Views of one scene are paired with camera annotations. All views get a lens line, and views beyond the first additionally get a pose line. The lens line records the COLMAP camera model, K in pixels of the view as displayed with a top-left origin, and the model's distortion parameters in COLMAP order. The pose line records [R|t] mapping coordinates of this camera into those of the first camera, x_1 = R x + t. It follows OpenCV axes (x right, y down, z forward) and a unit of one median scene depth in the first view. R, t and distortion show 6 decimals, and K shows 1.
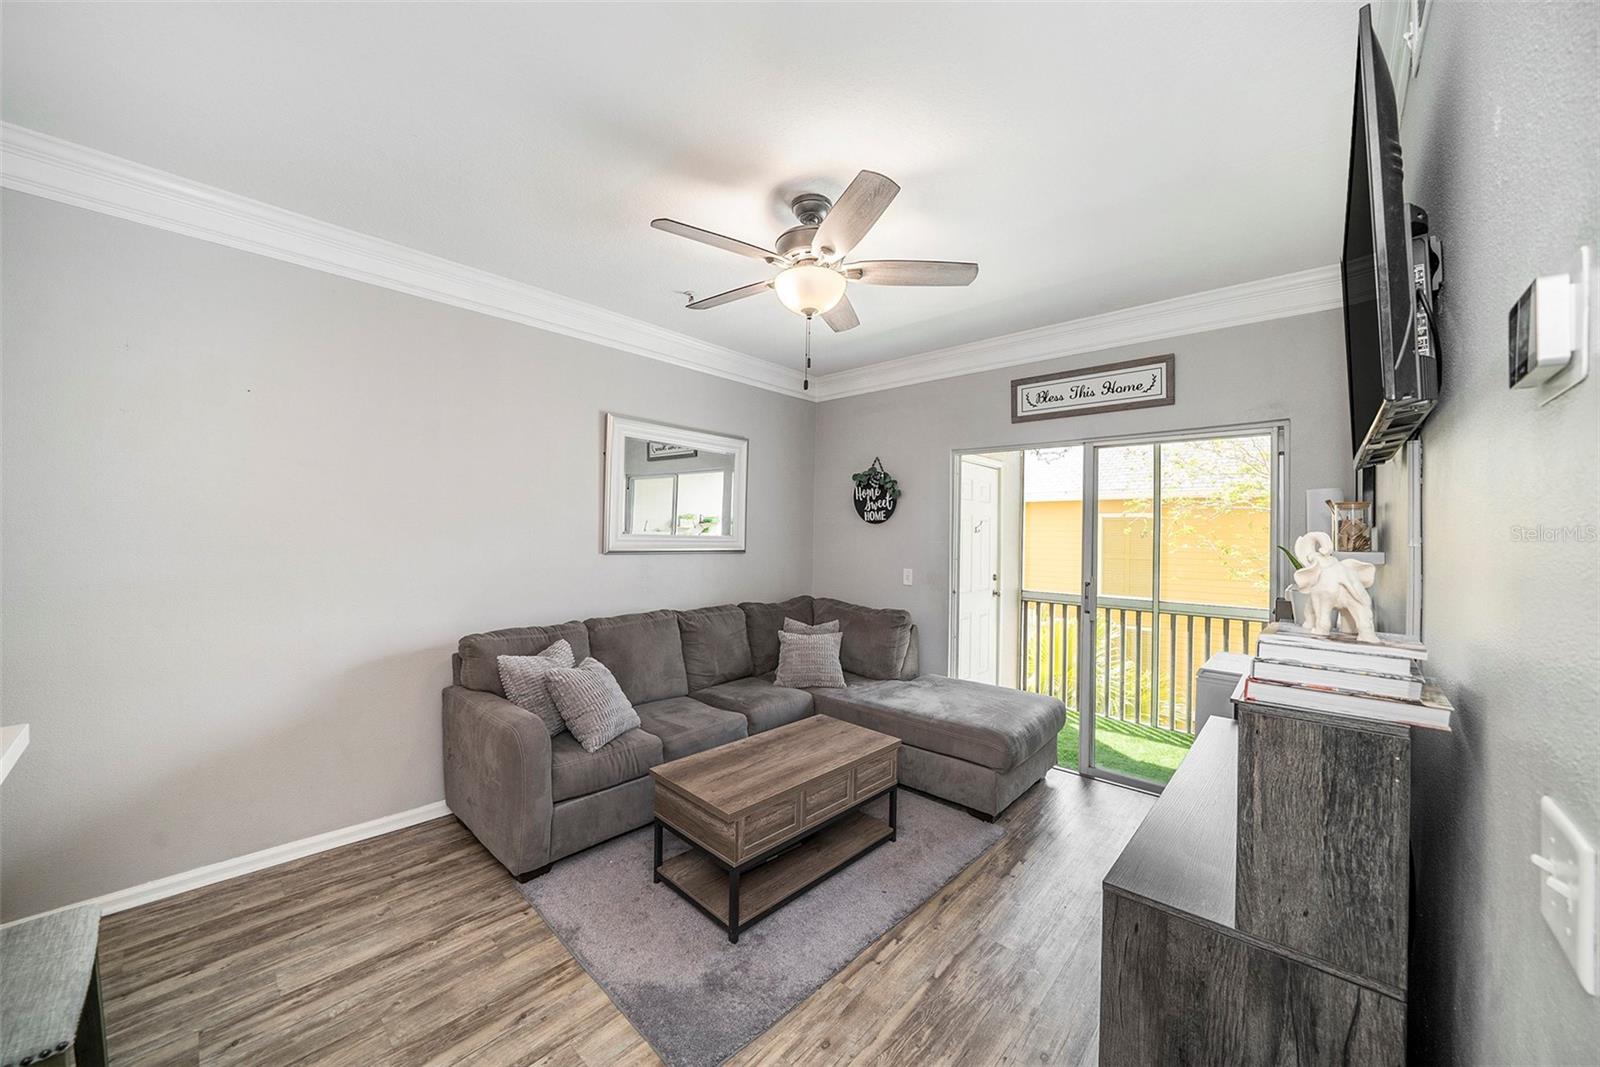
lens RADIAL K [[582.0, 0, 789.8], [0, 582.0, 528.1], [0, 0, 1]] dist [-0.017063, 0.000142]
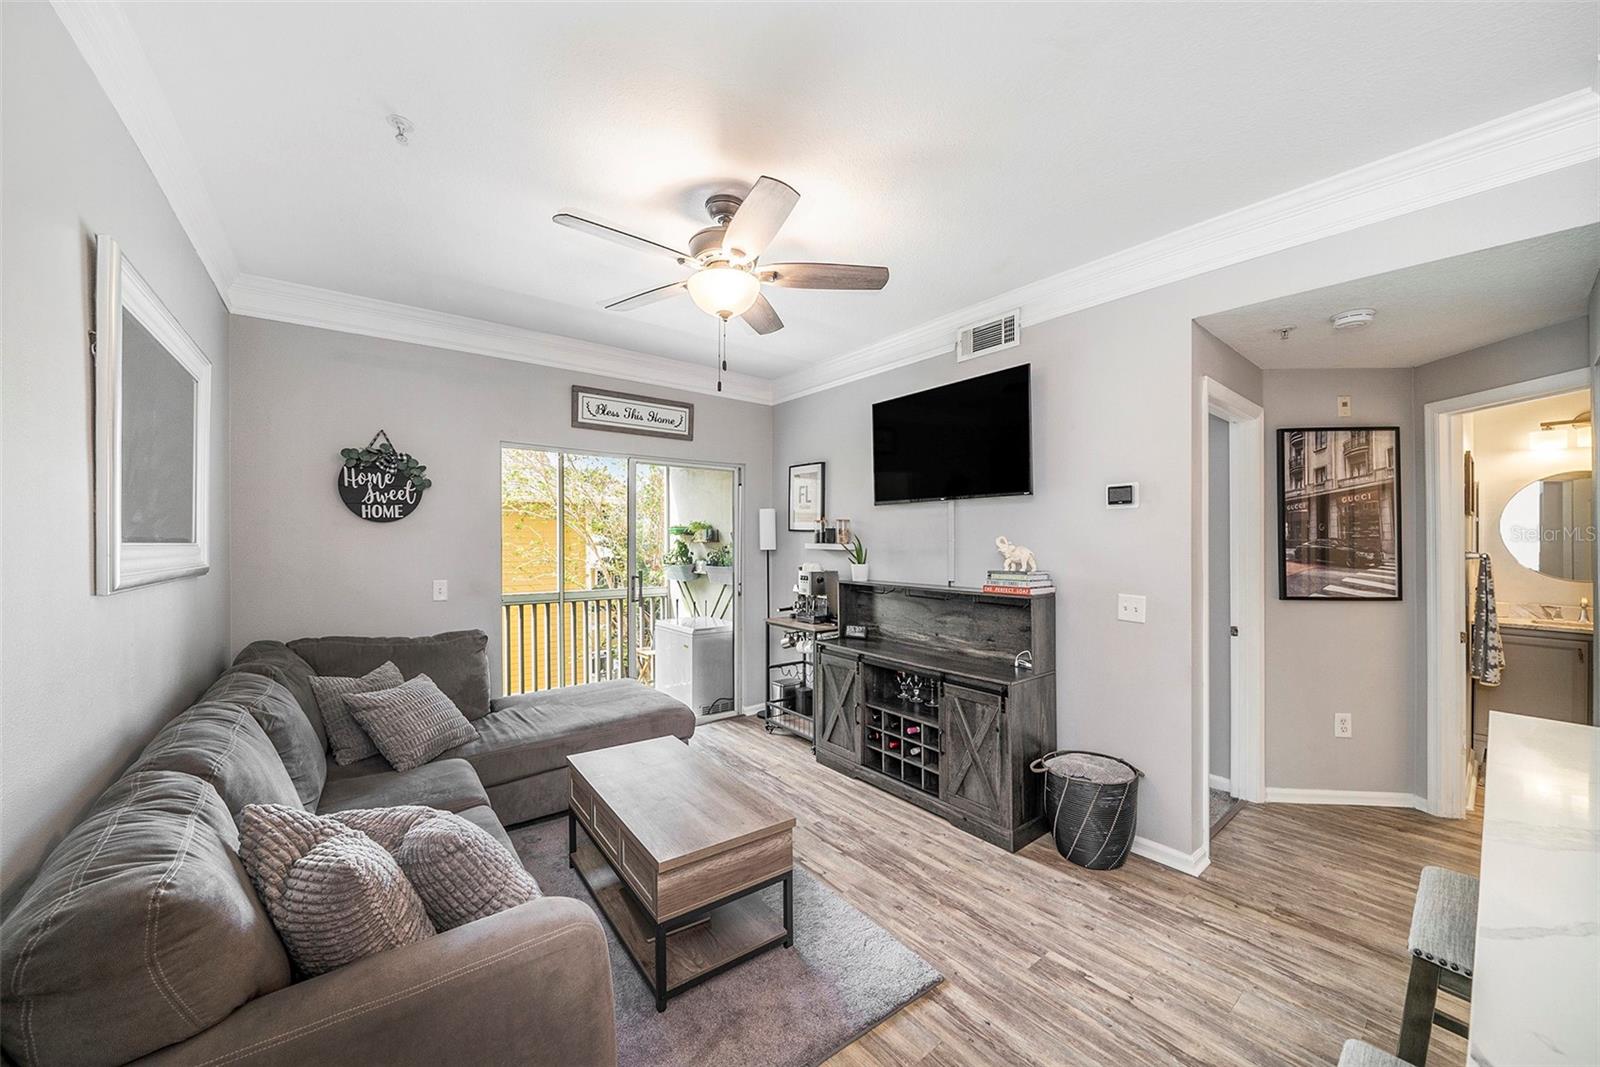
lens RADIAL K [[597.0, 0, 801.2], [0, 597.0, 539.3], [0, 0, 1]] dist [-0.013815, -0.000021]
pose [[0.154698, -0.012563, 0.987882, -0.636345], [-0.010917, 0.999836, 0.014424, -0.003149], [-0.987901, -0.013016, 0.154536, 0.473319]]
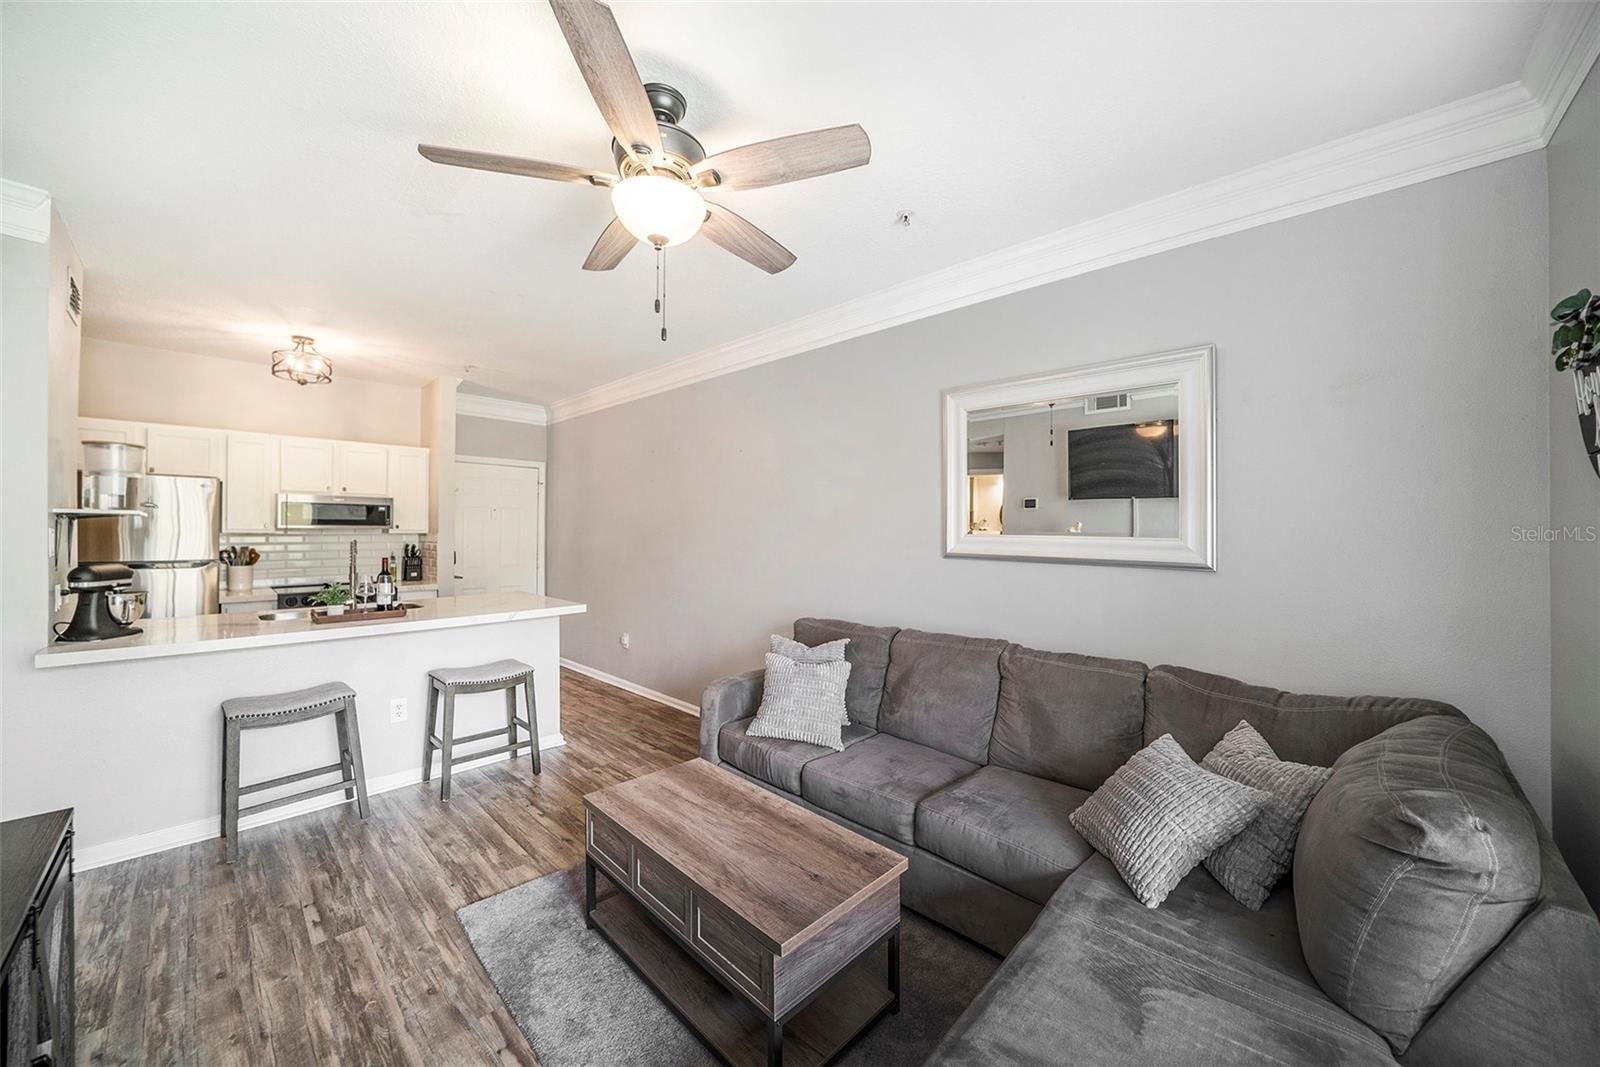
lens RADIAL K [[582.0, 0, 789.8], [0, 582.0, 528.1], [0, 0, 1]] dist [-0.017063, 0.000142]
pose [[-0.023942, -0.018782, -0.999537, 0.538176], [0.003855, 0.999814, -0.018880, 0.015618], [0.999706, -0.004305, -0.023865, 0.796910]]
